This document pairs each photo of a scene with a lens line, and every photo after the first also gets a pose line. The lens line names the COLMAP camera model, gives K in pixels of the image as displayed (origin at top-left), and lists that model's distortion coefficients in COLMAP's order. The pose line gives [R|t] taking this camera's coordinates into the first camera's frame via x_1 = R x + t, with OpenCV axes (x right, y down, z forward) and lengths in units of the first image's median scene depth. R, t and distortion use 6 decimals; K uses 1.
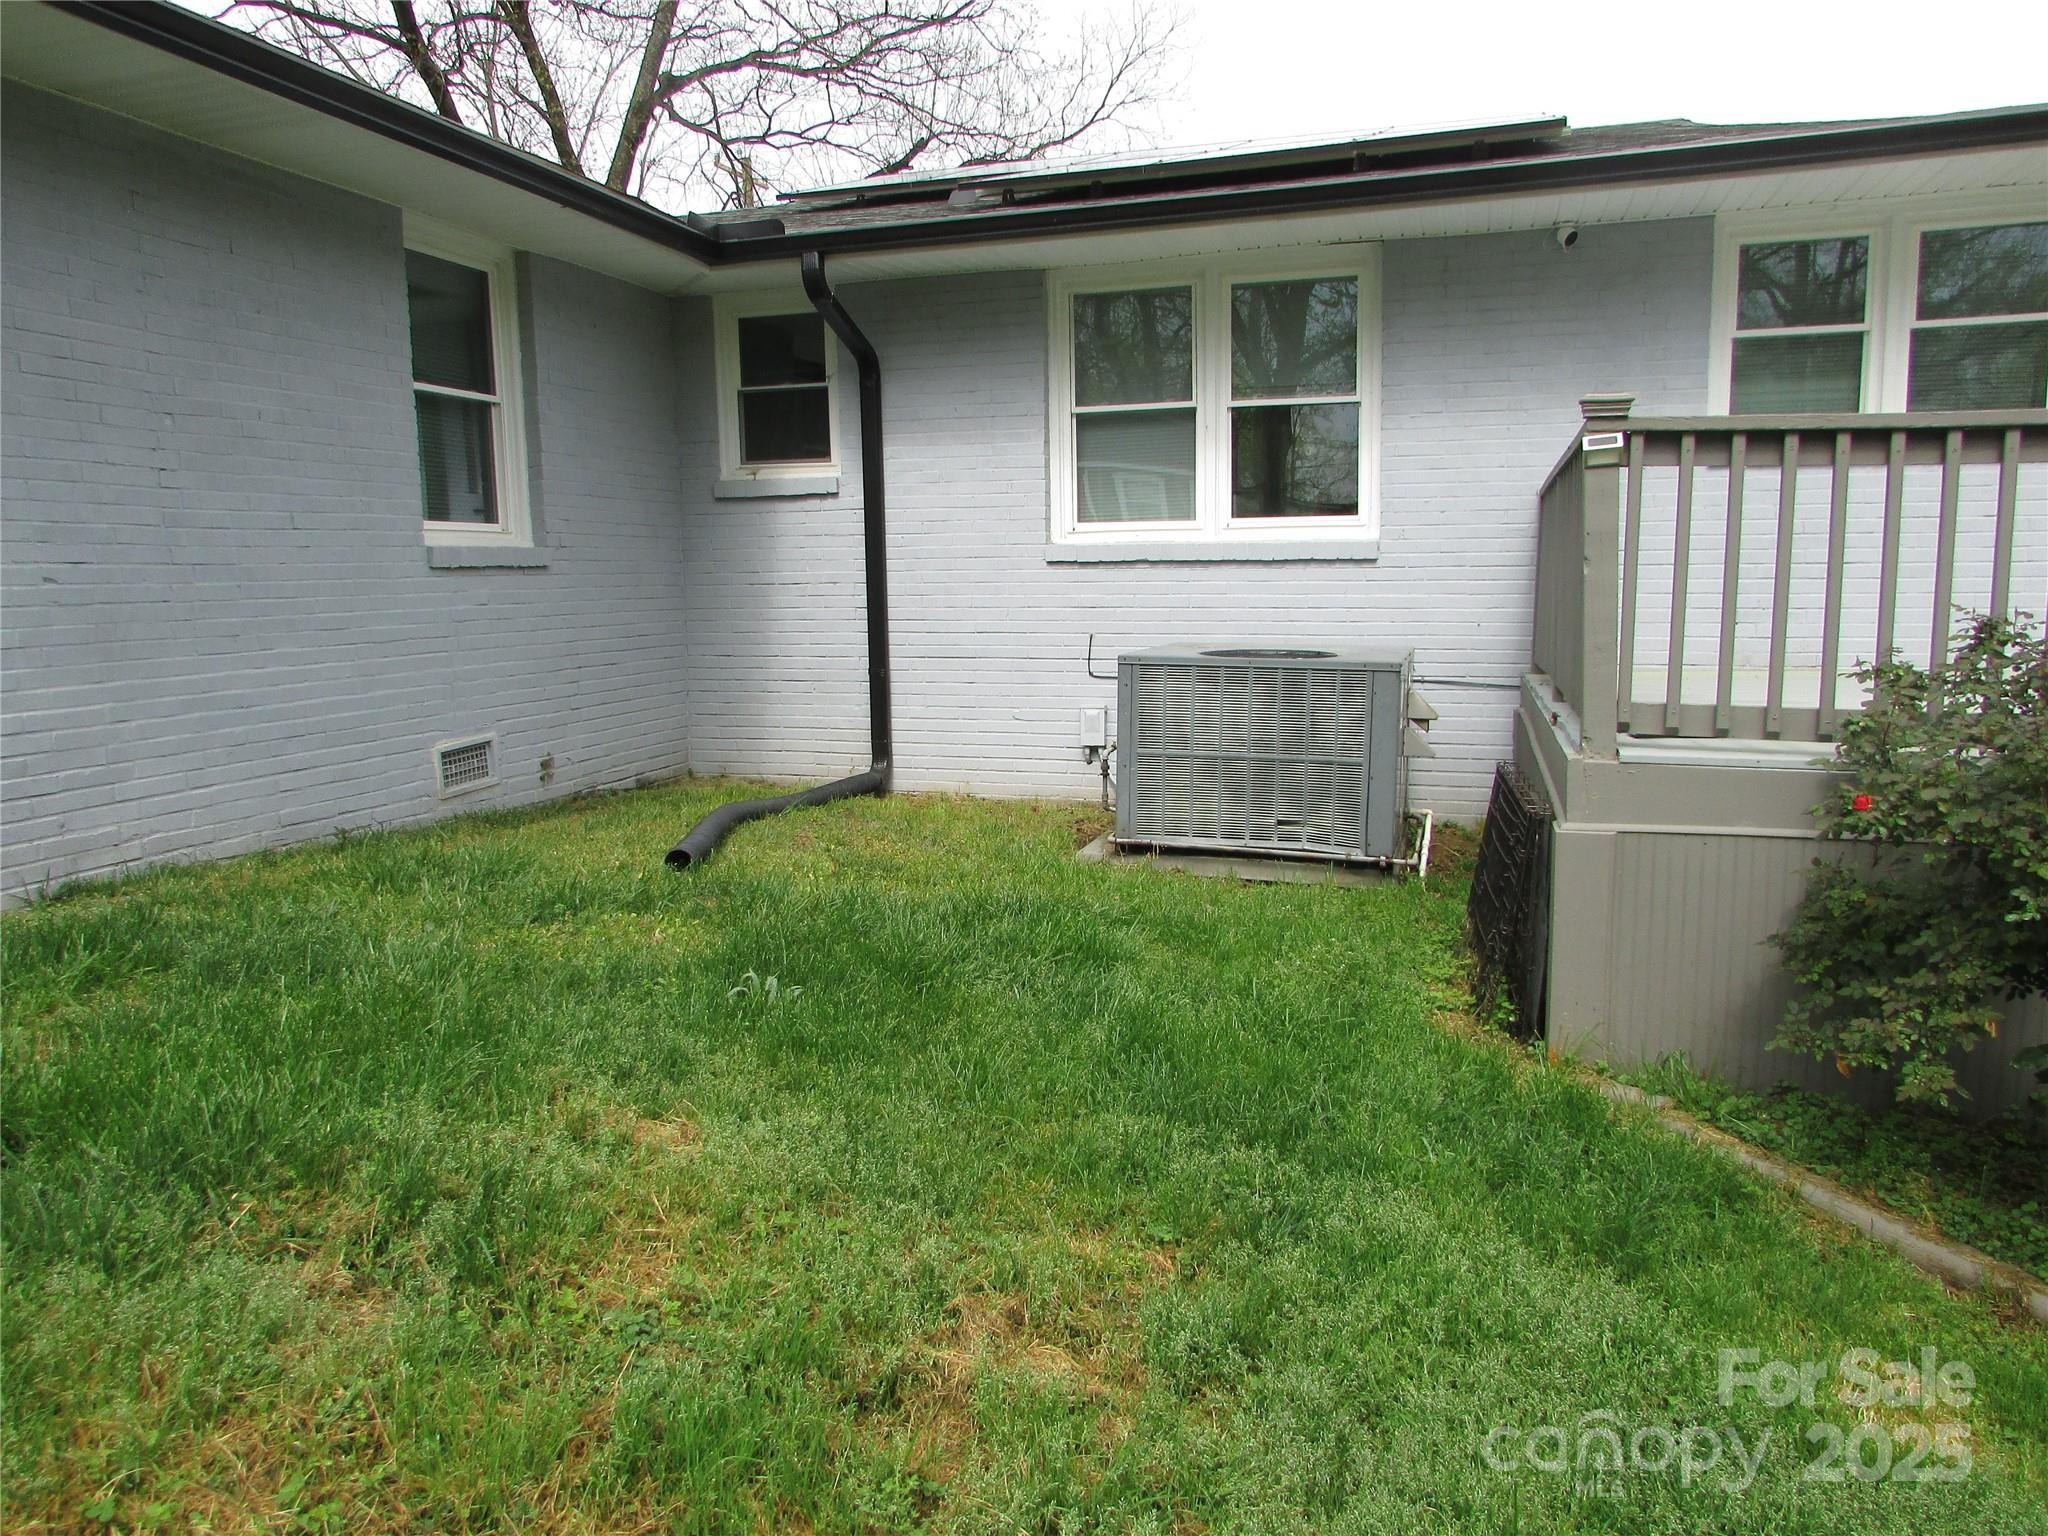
lens RADIAL K [[1472.5, 0, 1024.0], [0, 1472.5, 768.0], [0, 0, 1]] dist [-0.026385, 0.010203]
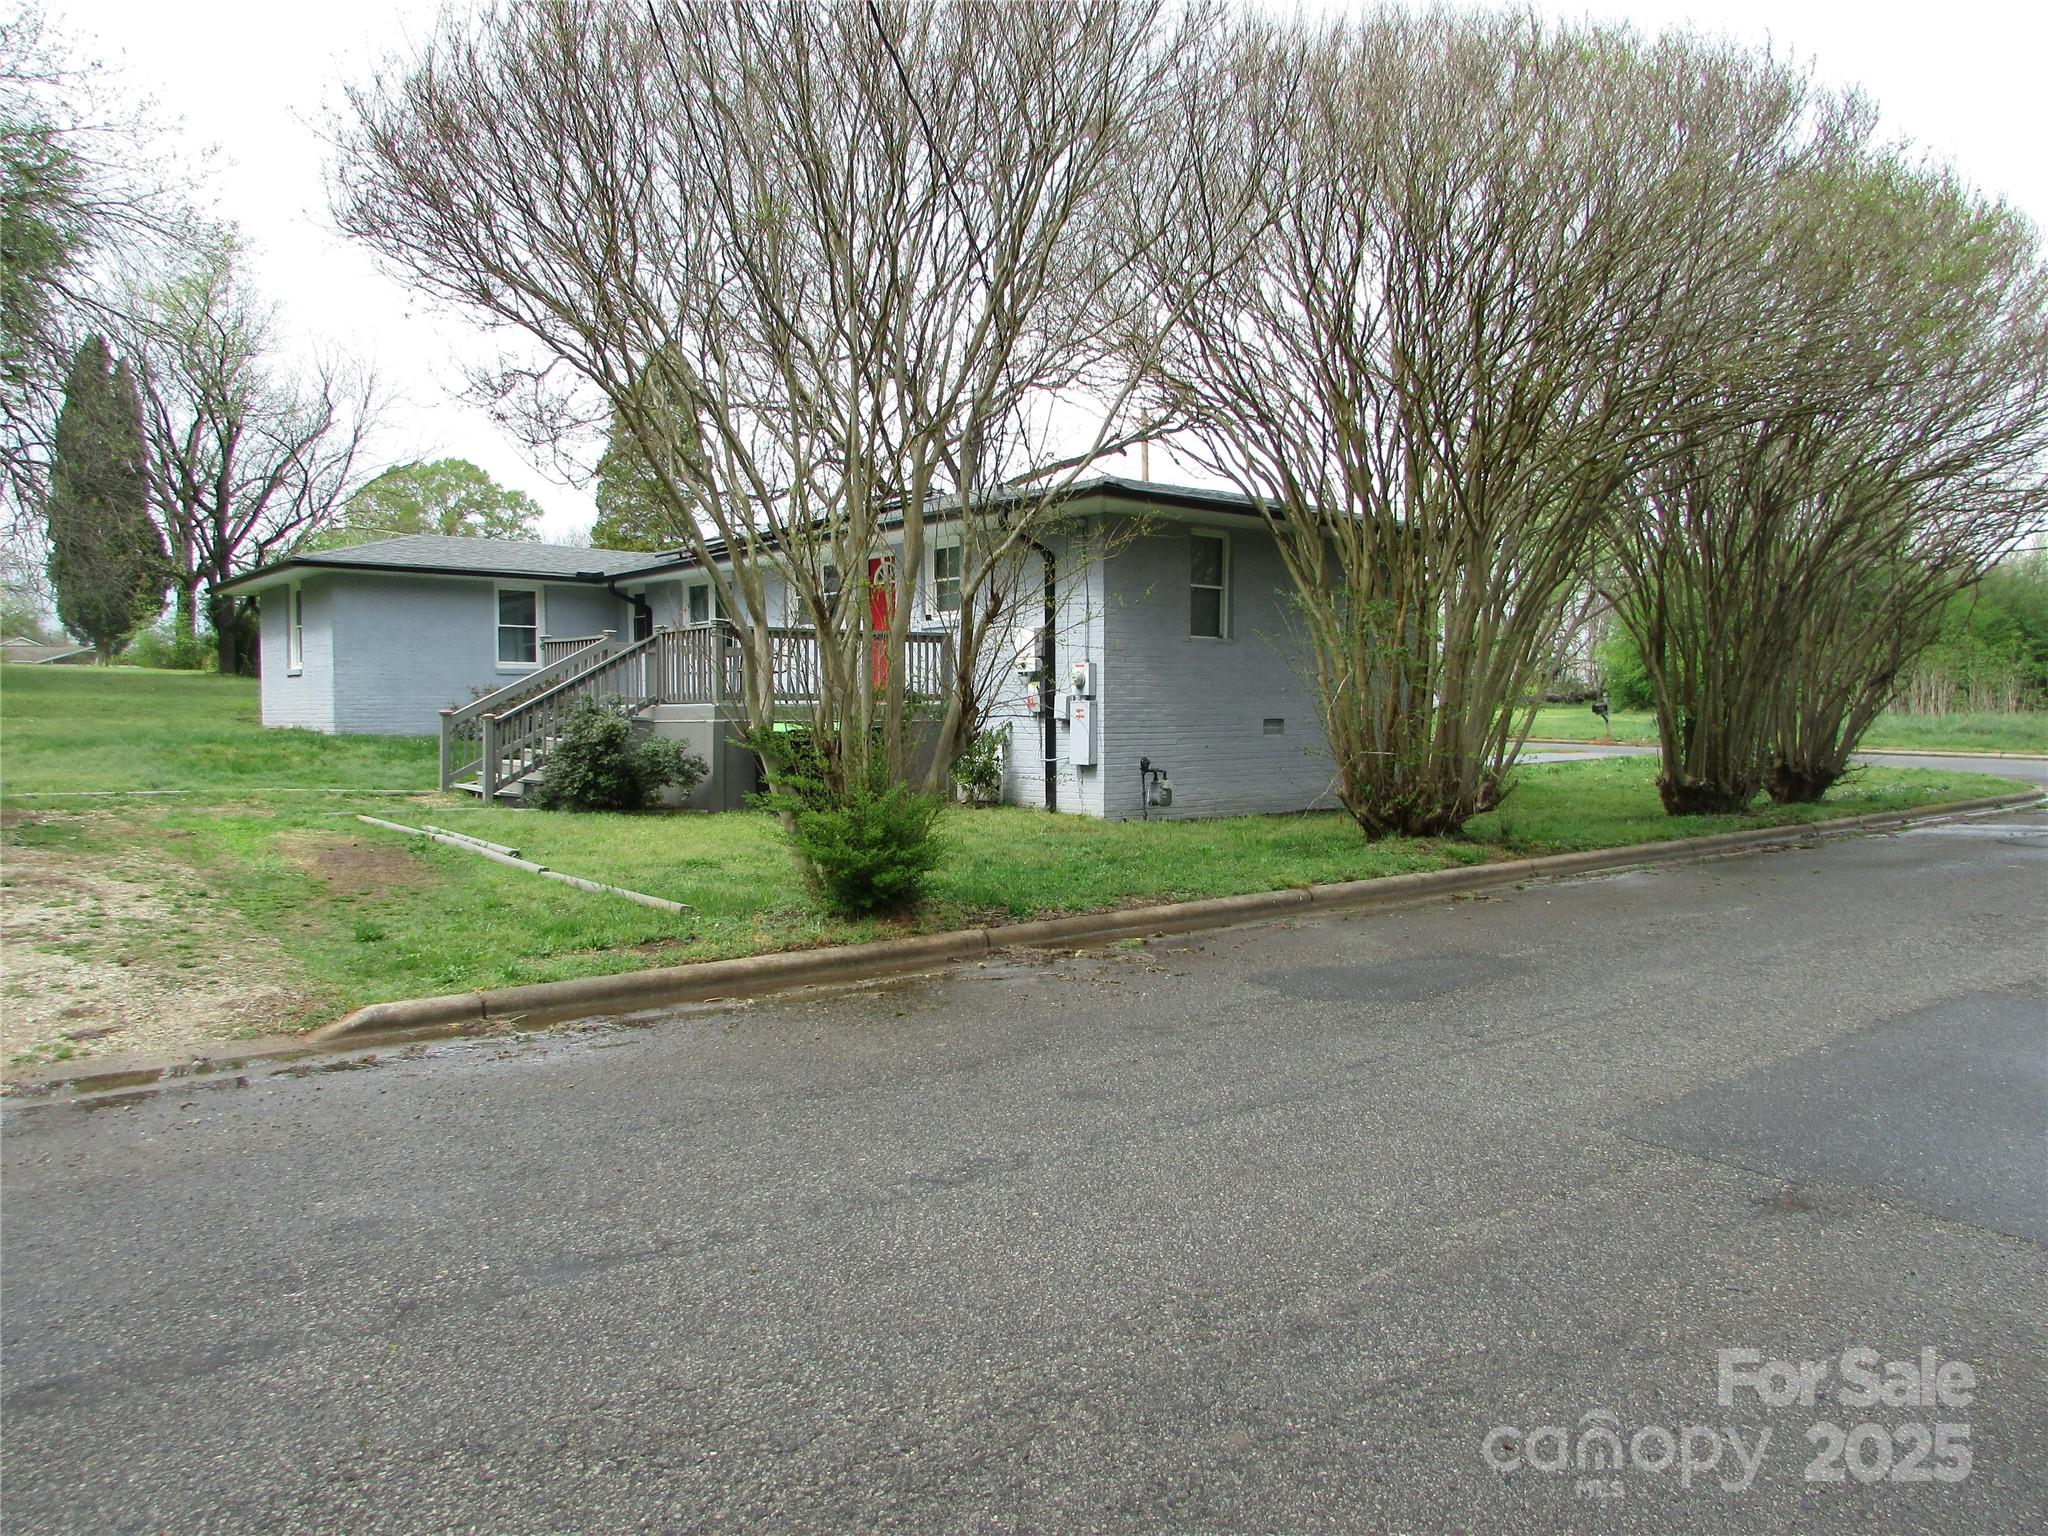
lens RADIAL K [[1472.5, 0, 1024.0], [0, 1472.5, 768.0], [0, 0, 1]] dist [-0.026385, 0.010203]
pose [[0.858396, 0.026965, -0.512278, 2.468748], [-0.074139, 0.994654, -0.071874, 0.251057], [0.507602, 0.099676, 0.855807, -1.383738]]
